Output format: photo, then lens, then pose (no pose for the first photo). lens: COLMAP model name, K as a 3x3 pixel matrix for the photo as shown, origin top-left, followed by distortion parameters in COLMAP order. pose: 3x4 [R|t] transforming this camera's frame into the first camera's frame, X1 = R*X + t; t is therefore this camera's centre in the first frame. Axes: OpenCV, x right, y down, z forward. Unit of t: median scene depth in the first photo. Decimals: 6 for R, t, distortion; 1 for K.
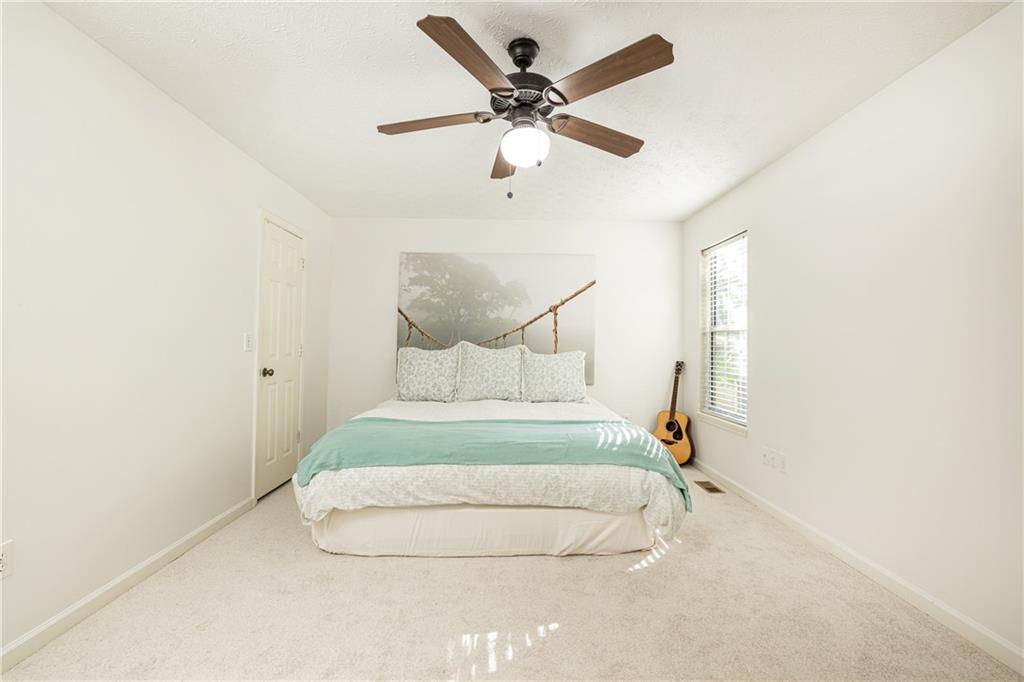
lens RADIAL K [[431.3, 0, 512.0], [0, 431.3, 341.0], [0, 0, 1]] dist [0.001618, 0.000042]
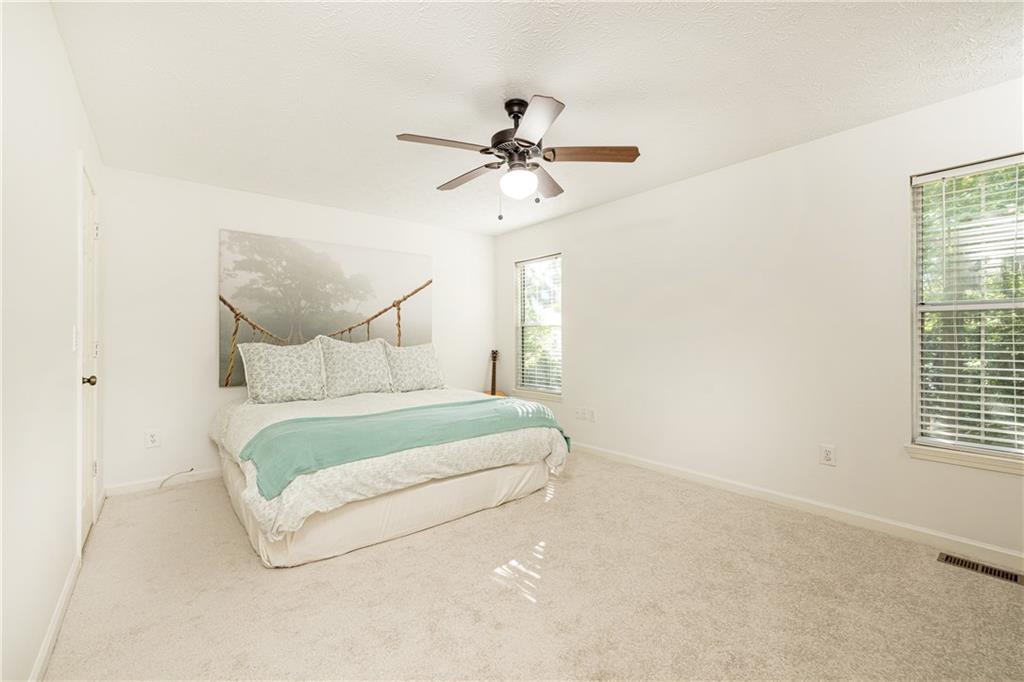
lens RADIAL K [[431.3, 0, 512.0], [0, 431.3, 341.0], [0, 0, 1]] dist [0.001618, 0.000042]
pose [[0.790172, -0.016111, 0.612674, -0.387085], [0.006458, 0.999818, 0.017962, -0.001311], [-0.612851, -0.010237, 0.790132, -0.004584]]
